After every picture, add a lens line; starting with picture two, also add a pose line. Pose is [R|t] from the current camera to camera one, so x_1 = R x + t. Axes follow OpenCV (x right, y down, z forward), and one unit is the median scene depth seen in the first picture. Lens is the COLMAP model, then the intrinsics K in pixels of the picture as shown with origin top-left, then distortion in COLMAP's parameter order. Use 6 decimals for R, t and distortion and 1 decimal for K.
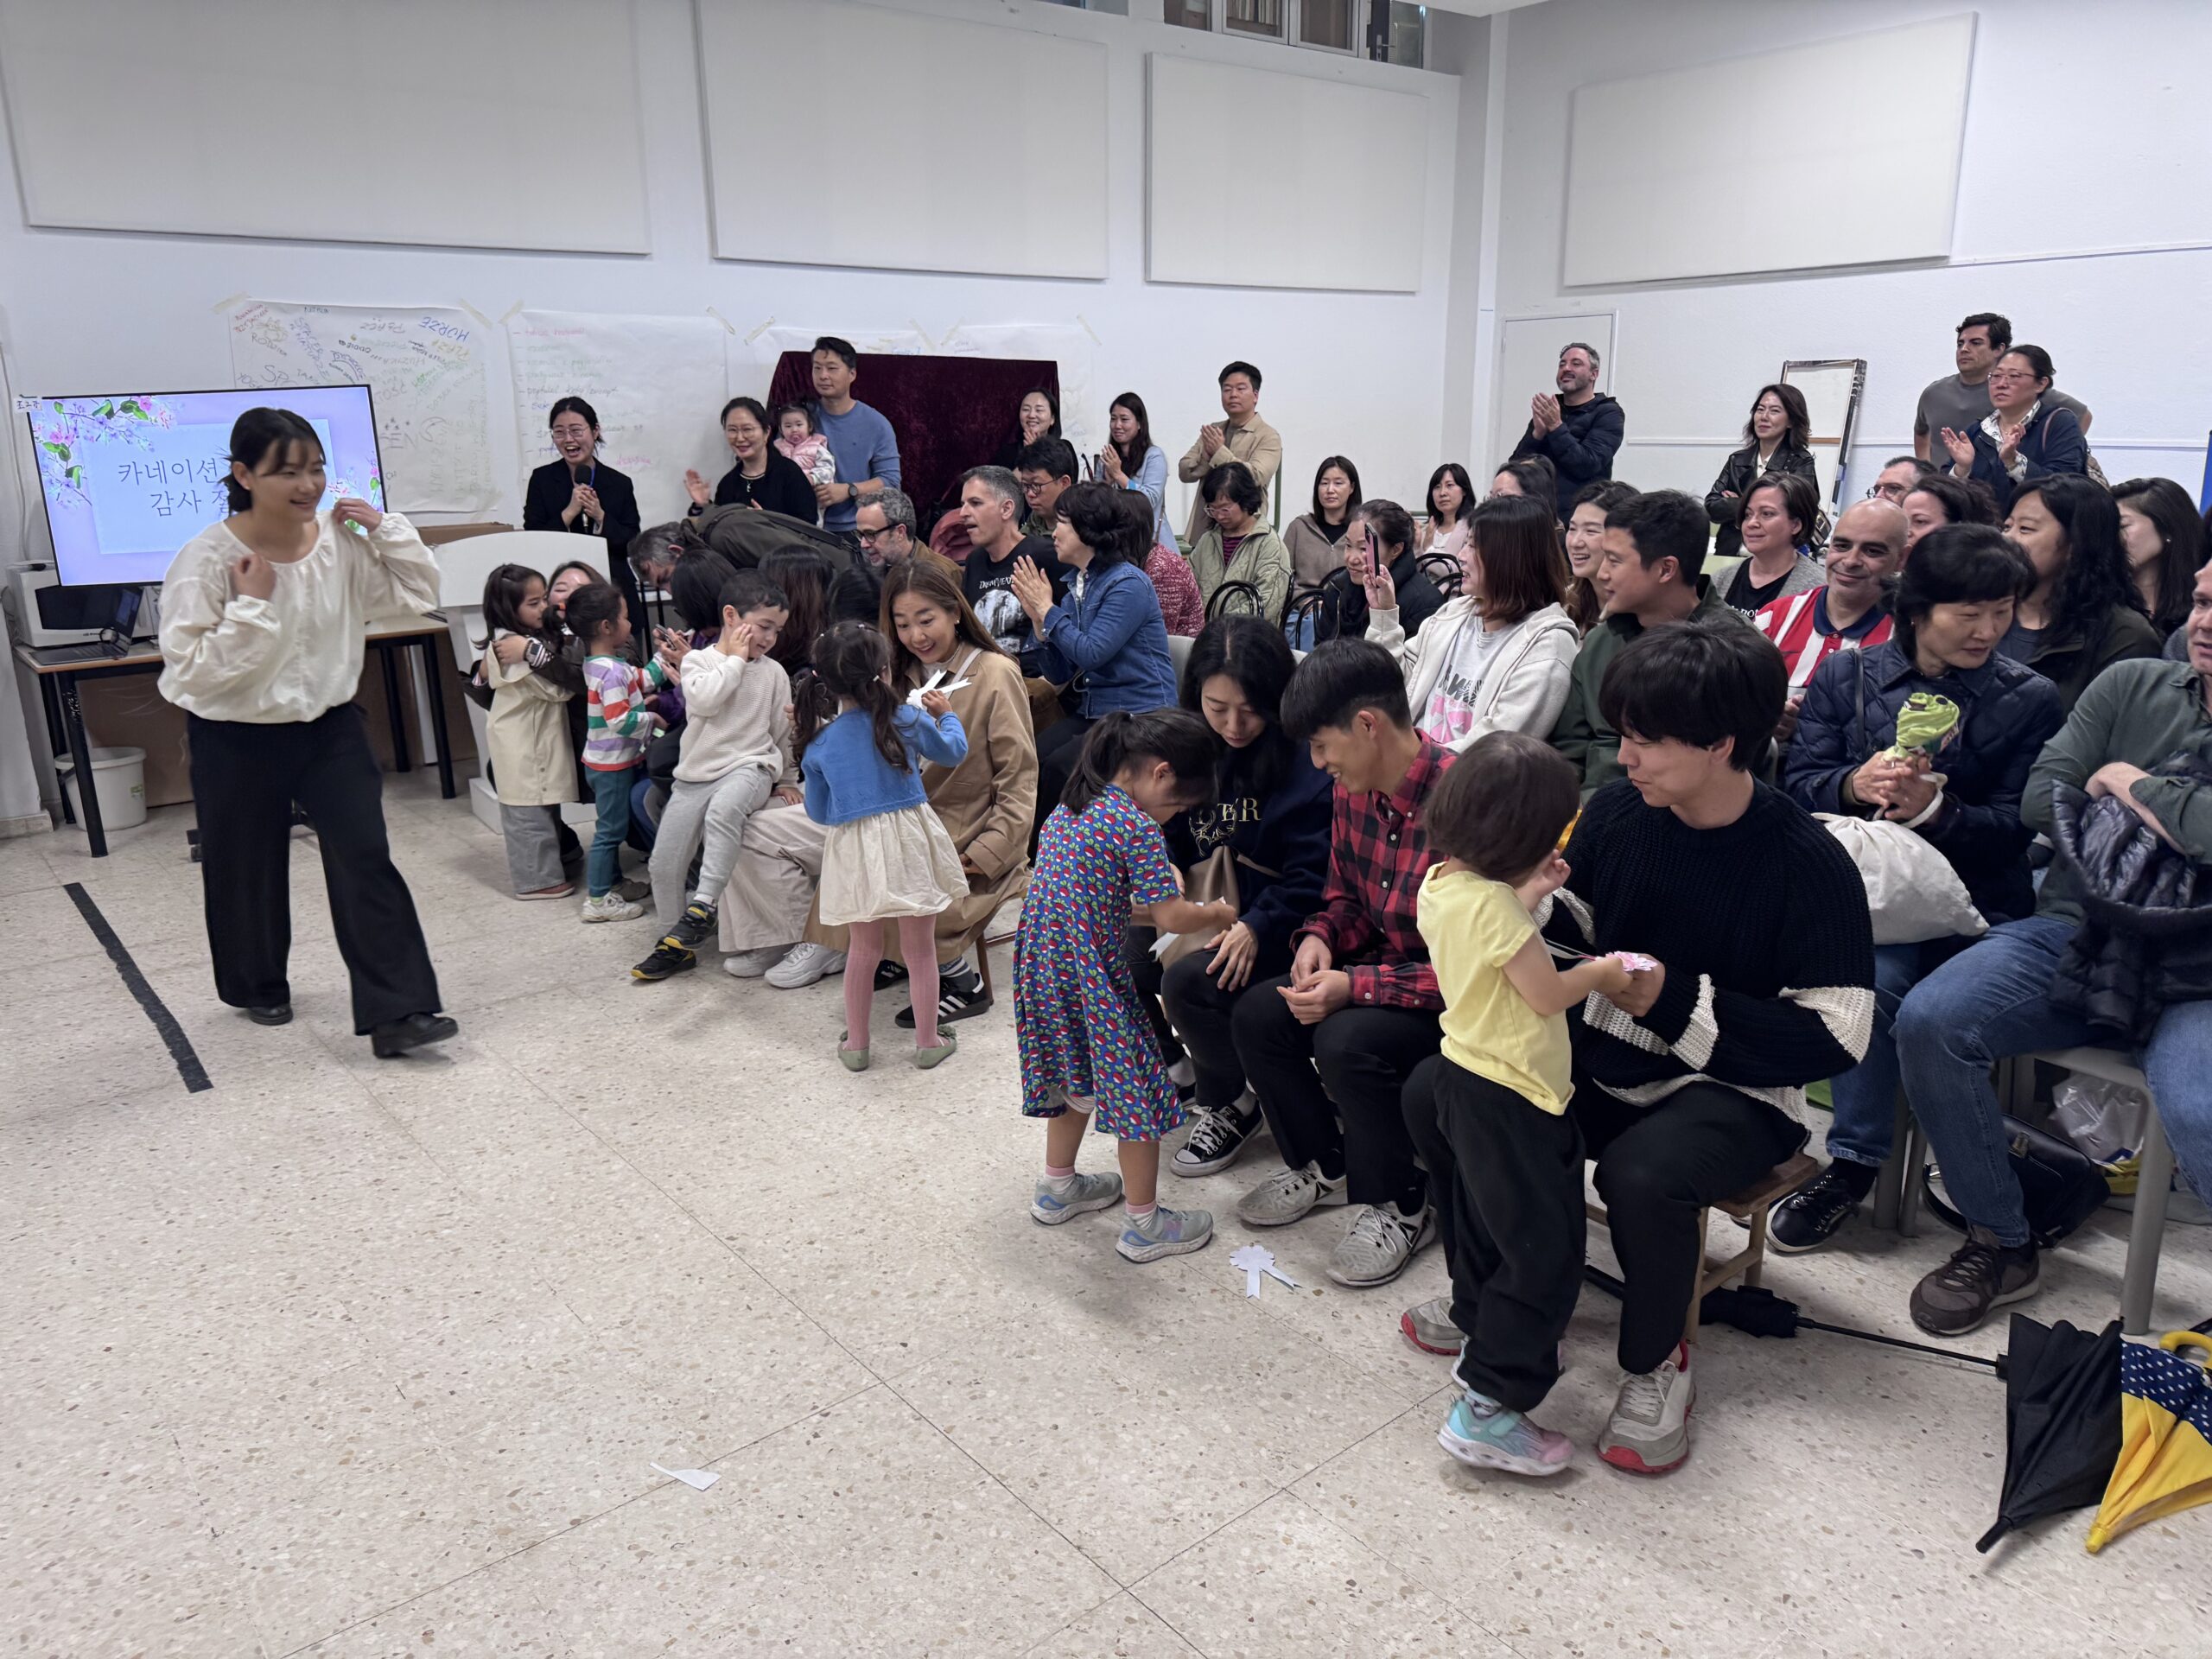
lens RADIAL K [[1557.8, 0, 1101.0], [0, 1557.8, 829.9], [0, 0, 1]] dist [0.018790, -0.023810]
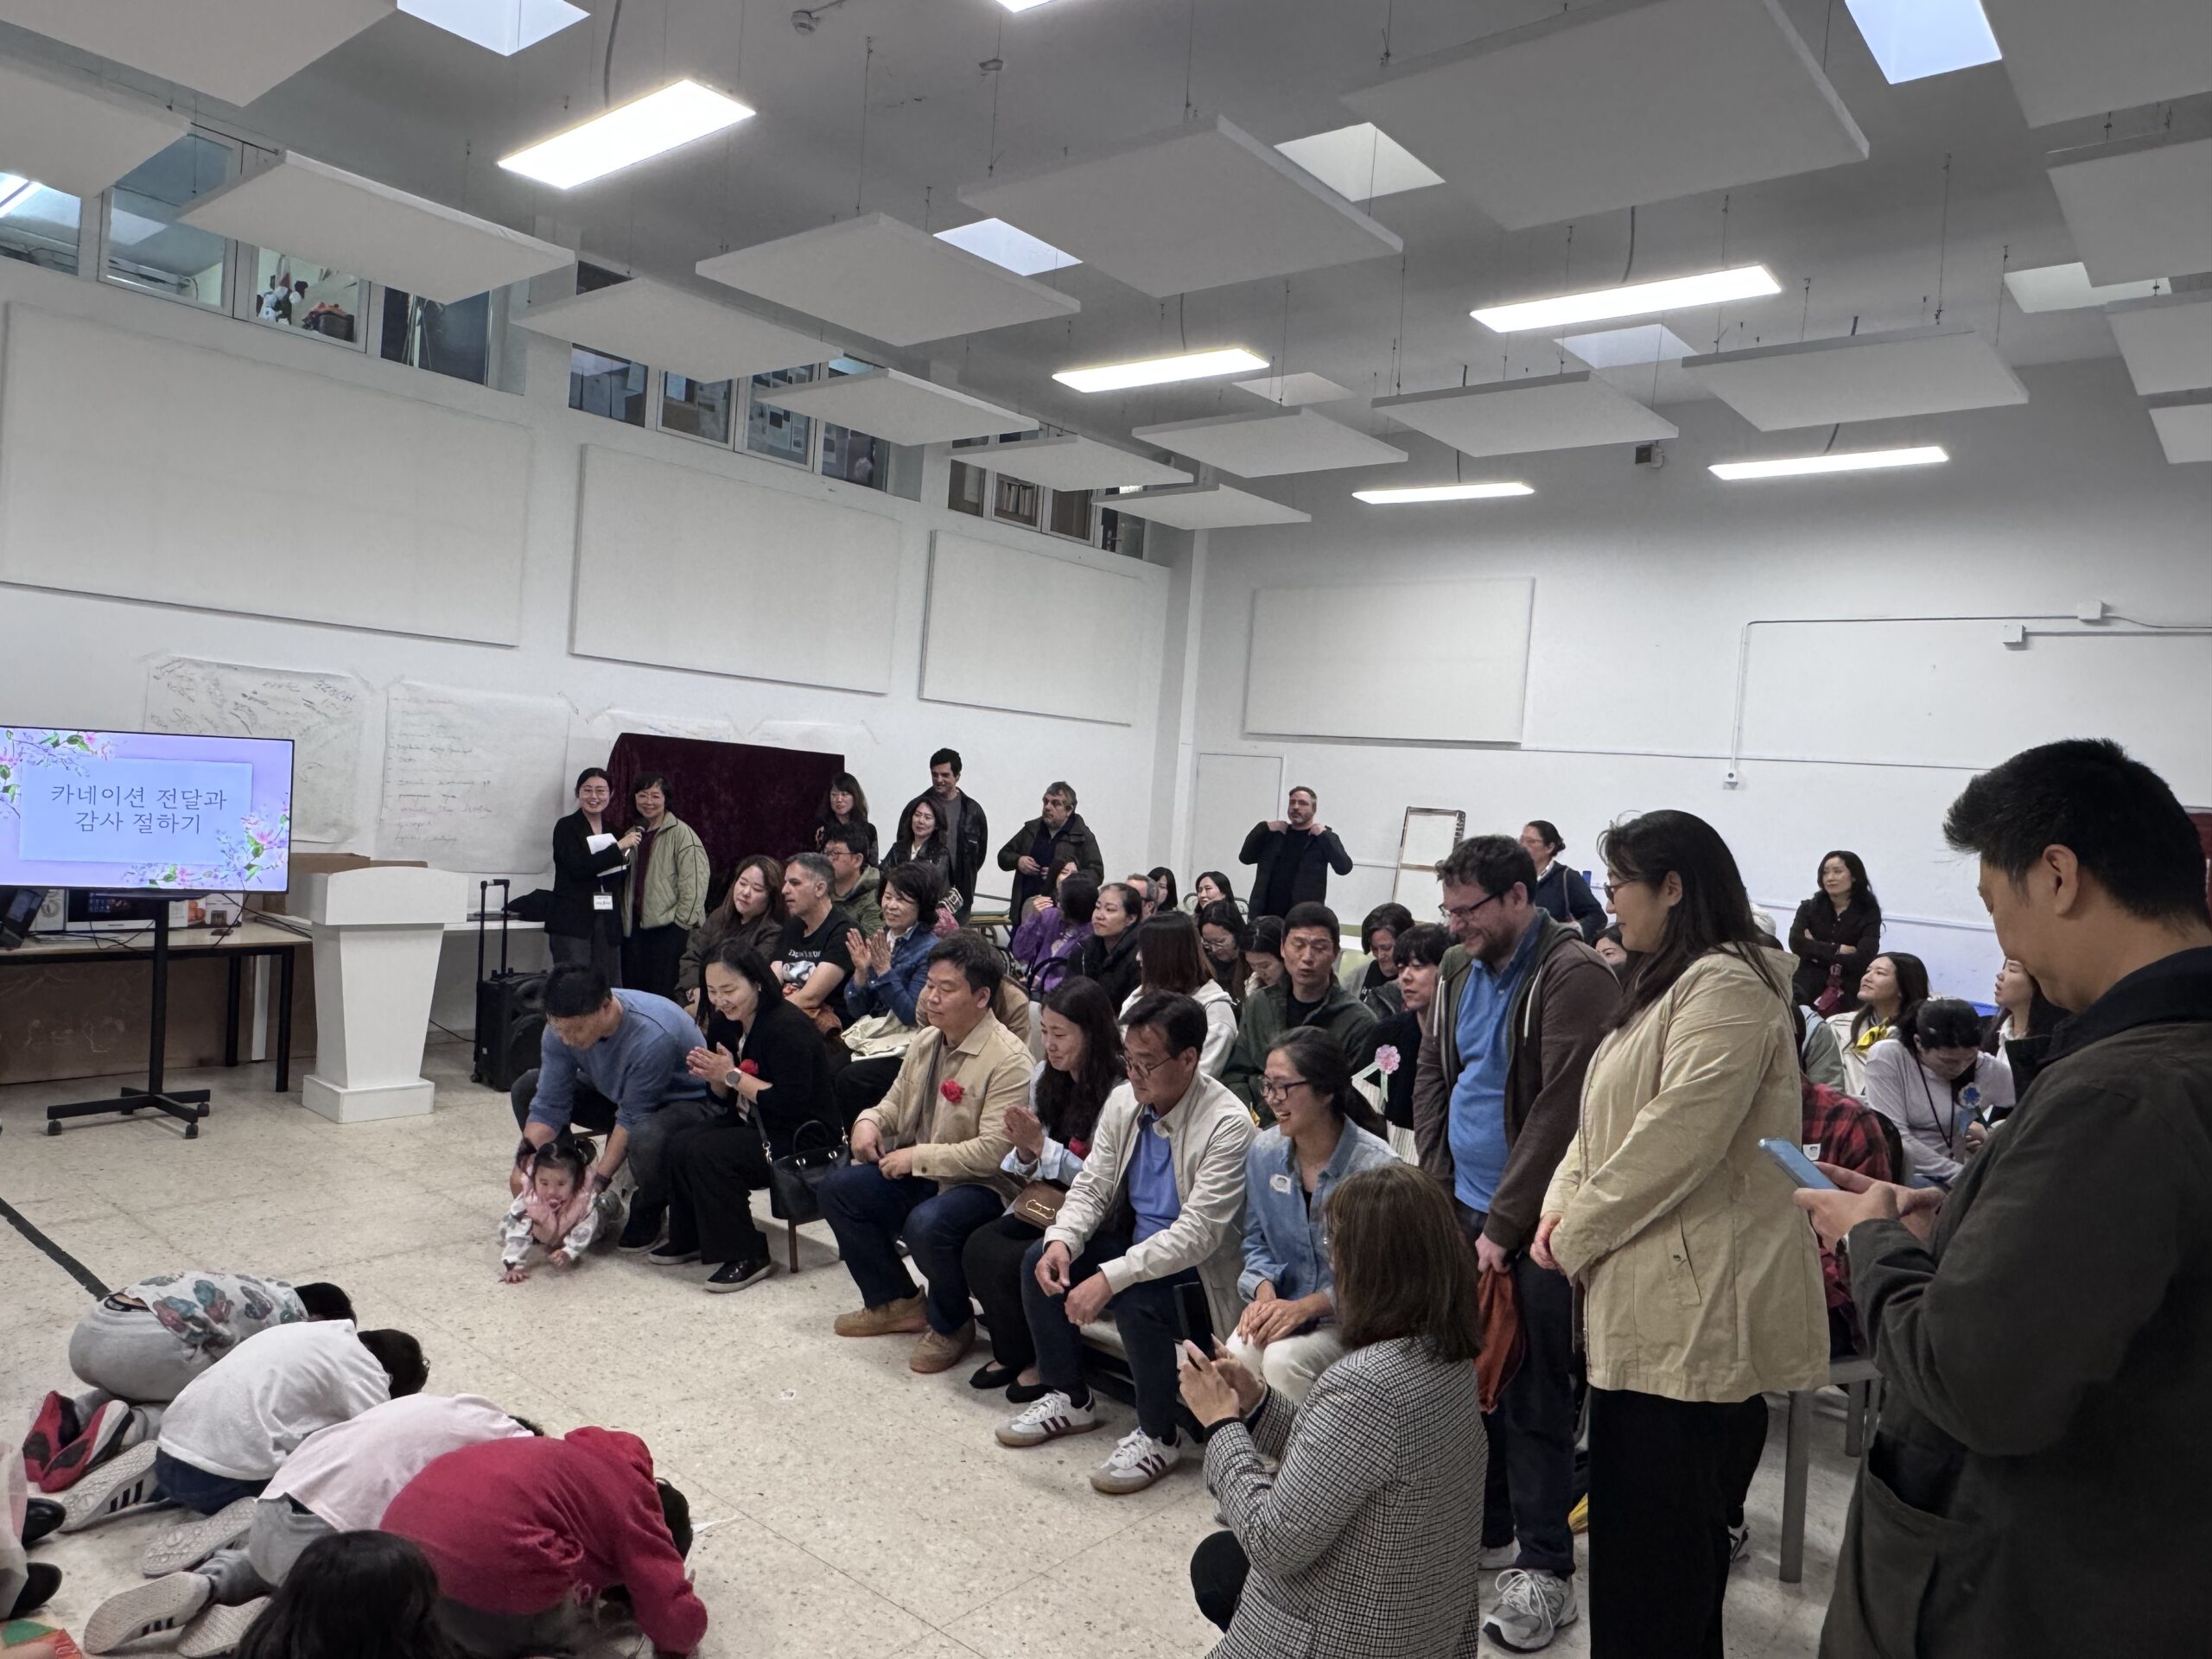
lens RADIAL K [[1477.9, 0, 1108.0], [0, 1477.9, 840.4], [0, 0, 1]] dist [-0.006991, 0.000296]
pose [[0.979211, 0.080566, 0.186159, -0.109500], [-0.036779, 0.973048, -0.227653, 0.053981], [-0.199483, 0.216073, 0.955782, -0.391482]]
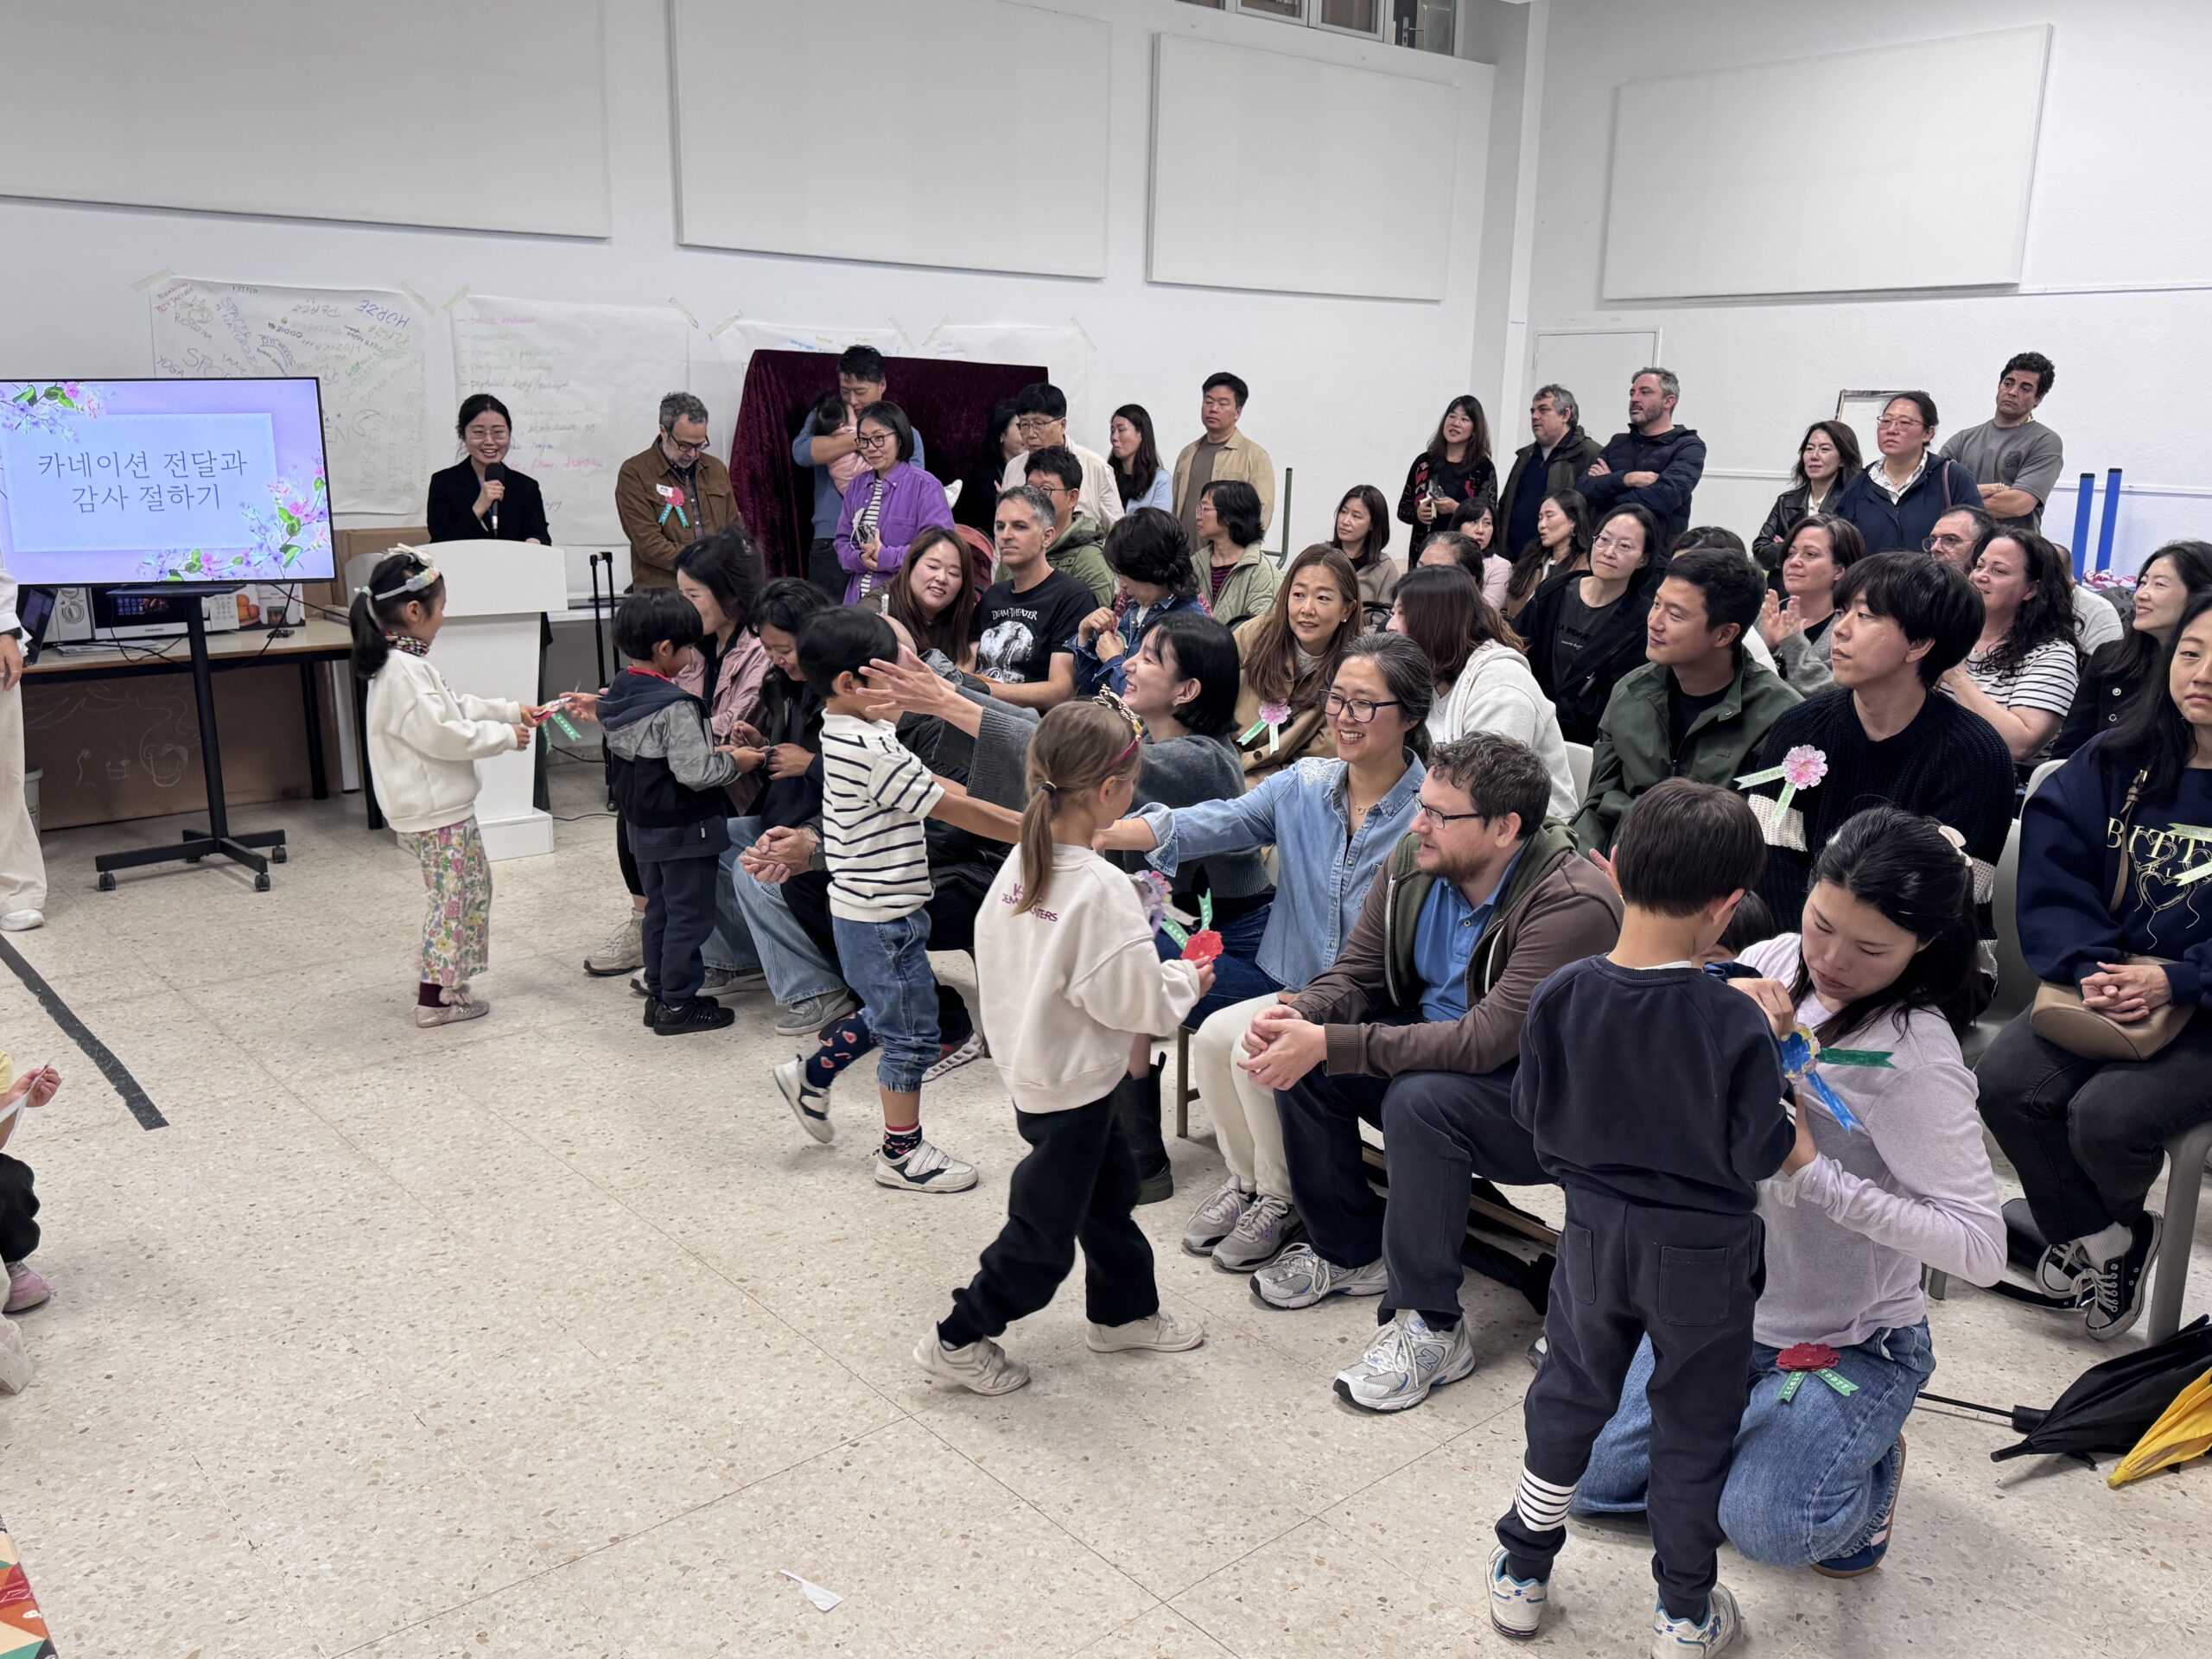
lens RADIAL K [[1805.4, 0, 1110.2], [0, 1805.4, 847.3], [0, 0, 1]] dist [0.050149, -0.074999]
pose [[0.999293, 0.024123, 0.028853, -0.049445], [-0.023411, 0.999419, -0.024761, 0.015055], [-0.029433, 0.024068, 0.999277, -0.153881]]
